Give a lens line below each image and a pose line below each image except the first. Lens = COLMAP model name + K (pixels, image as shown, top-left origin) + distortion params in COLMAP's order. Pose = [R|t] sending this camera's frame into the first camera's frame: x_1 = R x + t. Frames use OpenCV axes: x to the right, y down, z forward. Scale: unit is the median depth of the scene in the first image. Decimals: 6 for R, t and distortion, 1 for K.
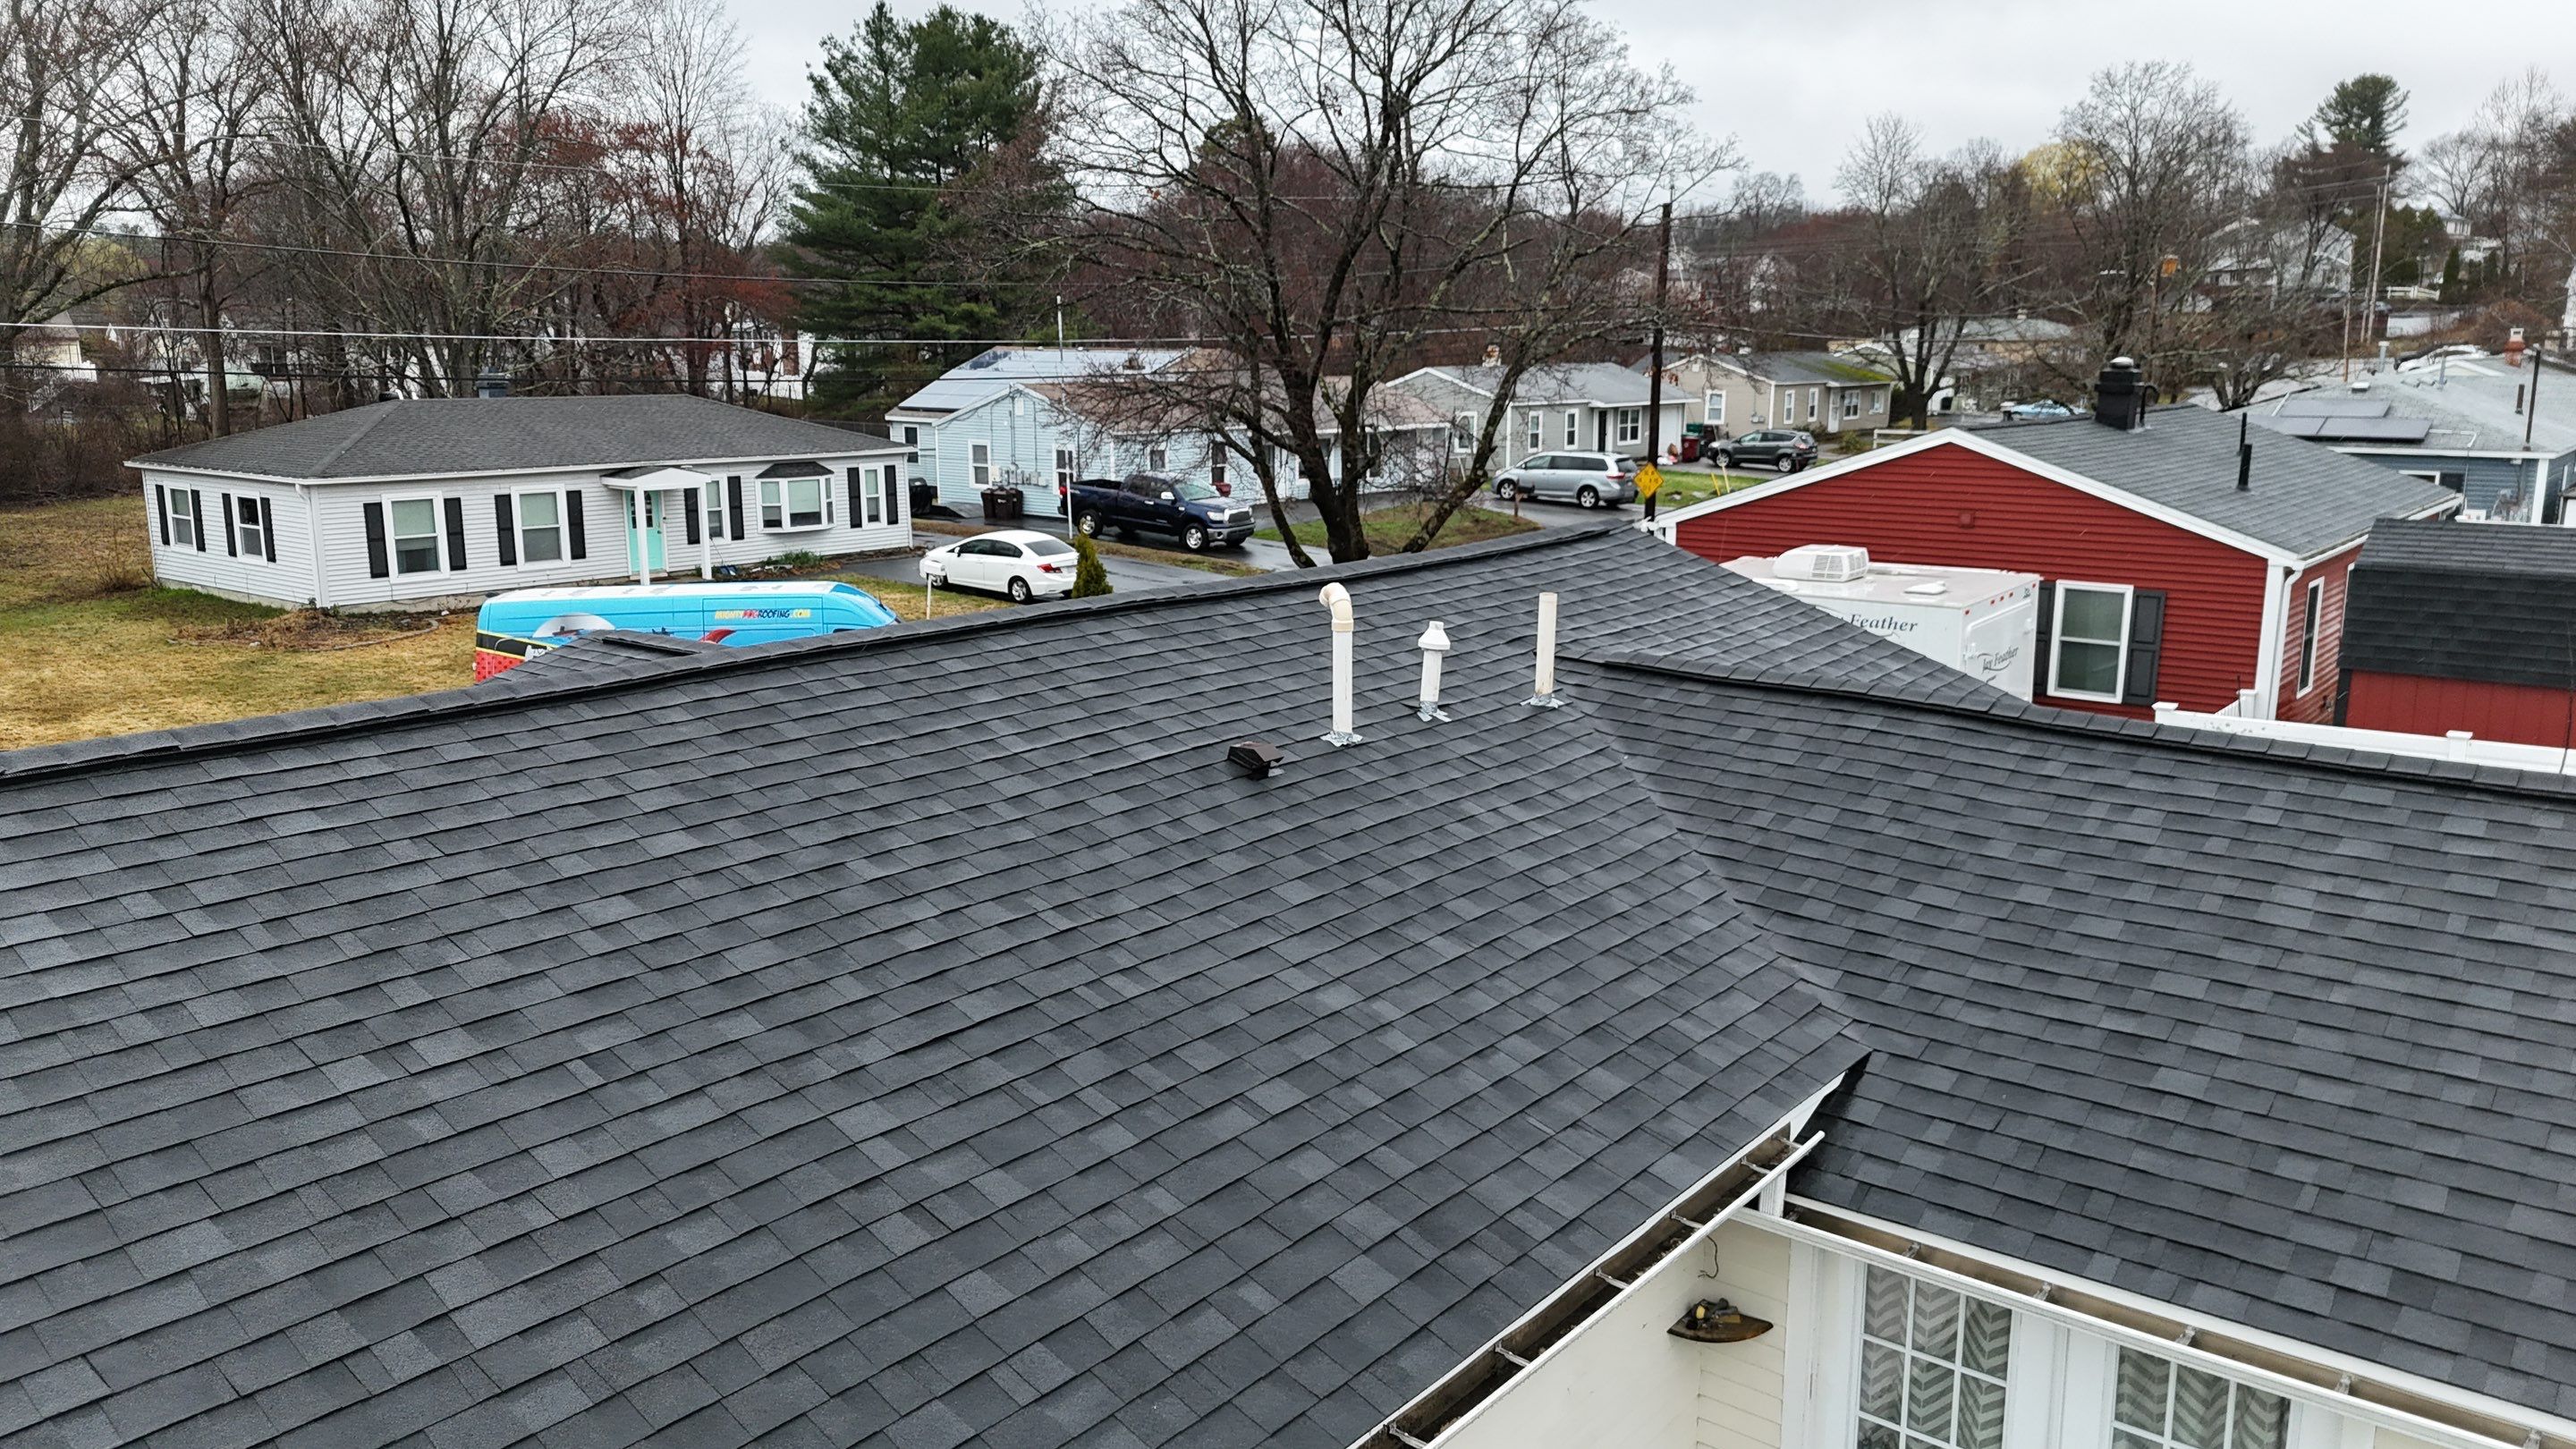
lens RADIAL K [[1879.6, 0, 1259.5], [0, 1879.6, 723.0], [0, 0, 1]] dist [0.084236, -0.108052]
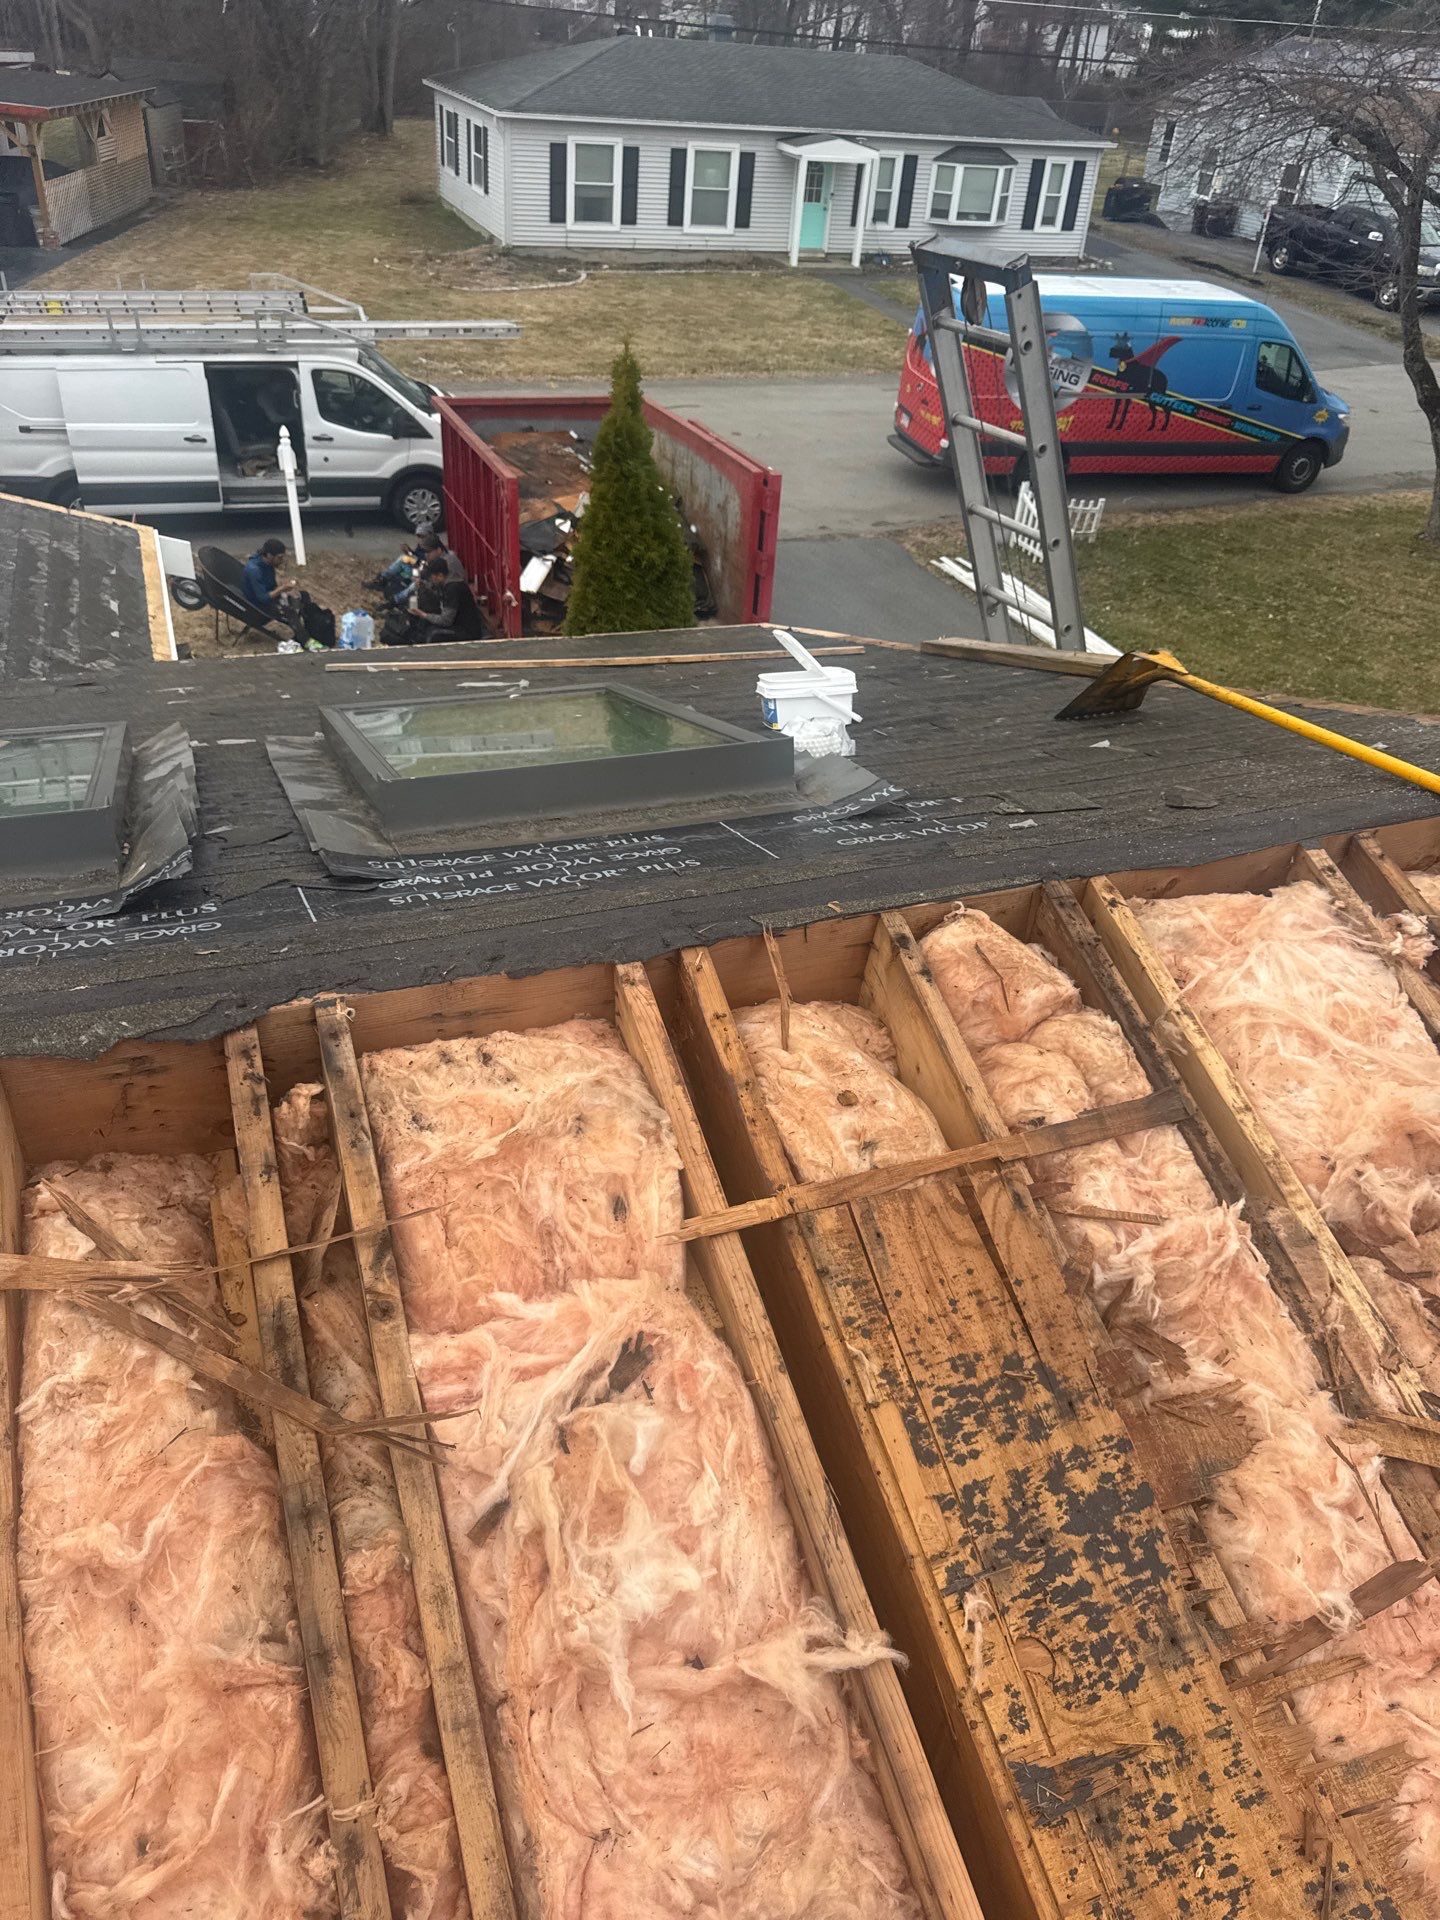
lens RADIAL K [[1359.1, 0, 730.6], [0, 1359.1, 950.4], [0, 0, 1]] dist [0.006513, -0.013900]
pose [[0.855414, 0.344498, -0.386766, 0.069360], [-0.169012, 0.891515, 0.420280, -0.050031], [0.489594, -0.294145, 0.820839, 0.293575]]
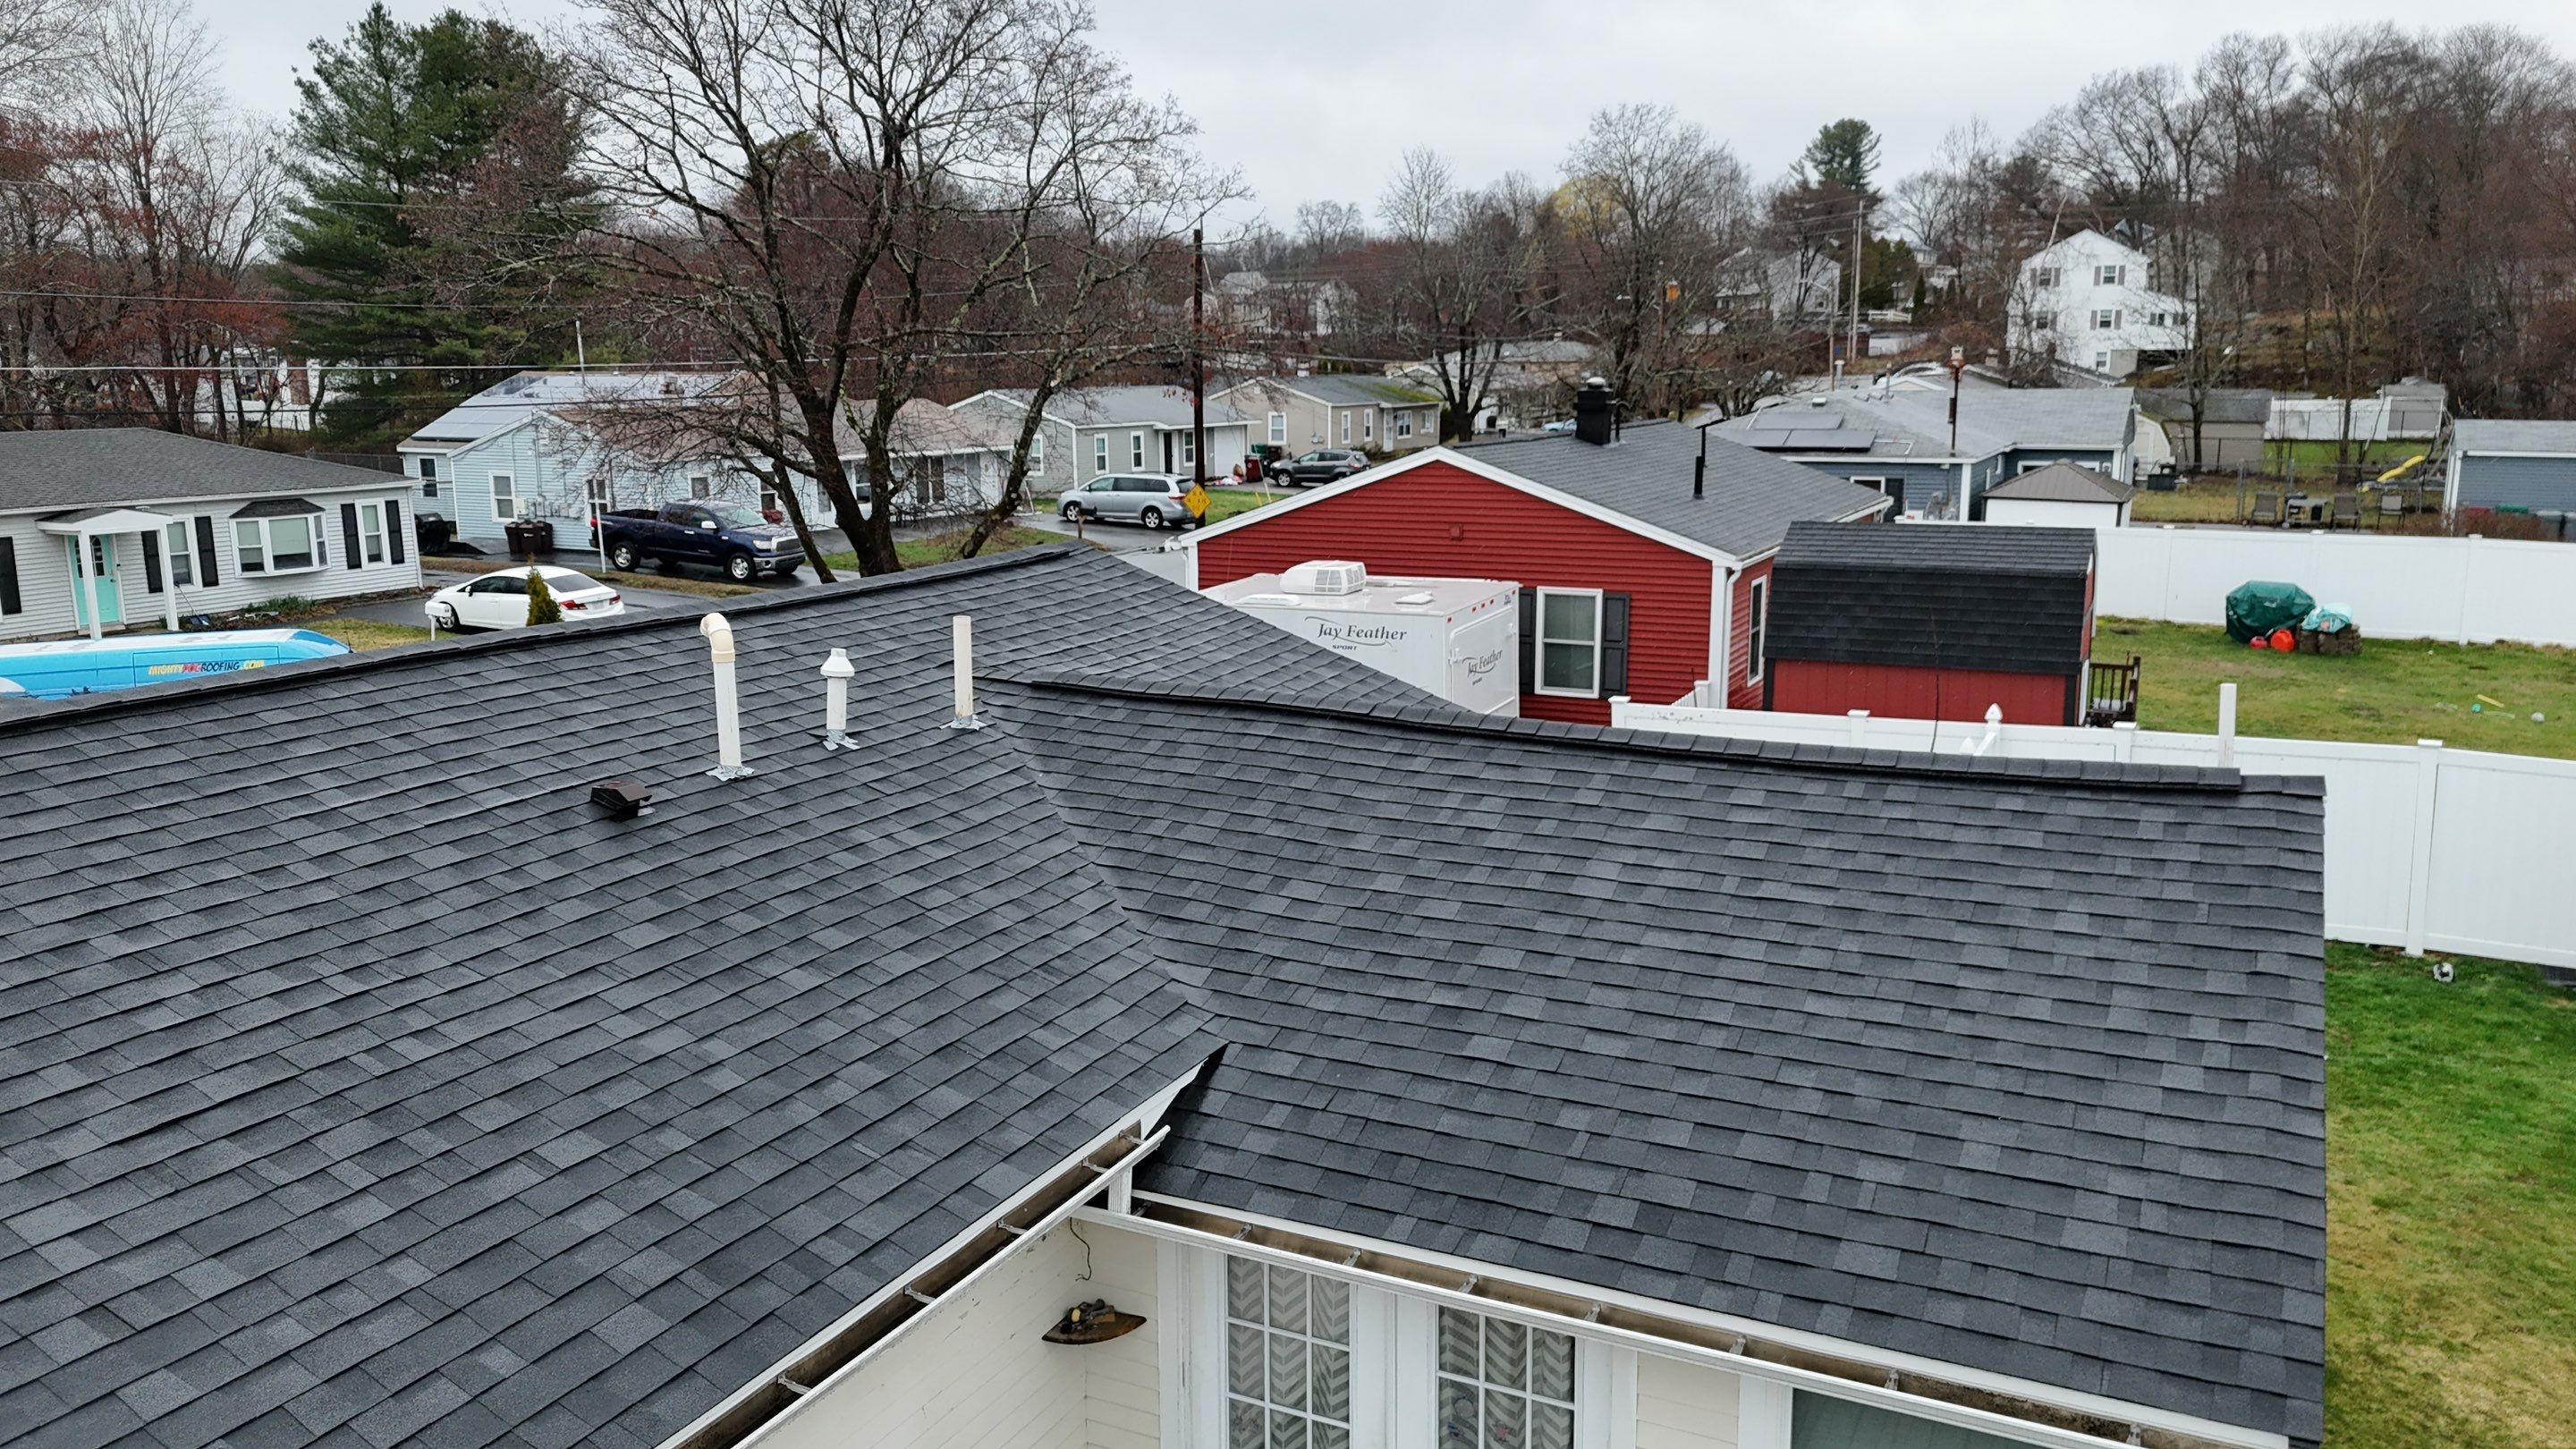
lens RADIAL K [[1887.6, 0, 1275.9], [0, 1887.6, 717.0], [0, 0, 1]] dist [0.081143, -0.095000]
pose [[0.975420, -0.047859, 0.215093, 0.024862], [0.051144, 0.998644, -0.009730, 0.000812], [-0.214335, 0.020491, 0.976545, -0.005388]]
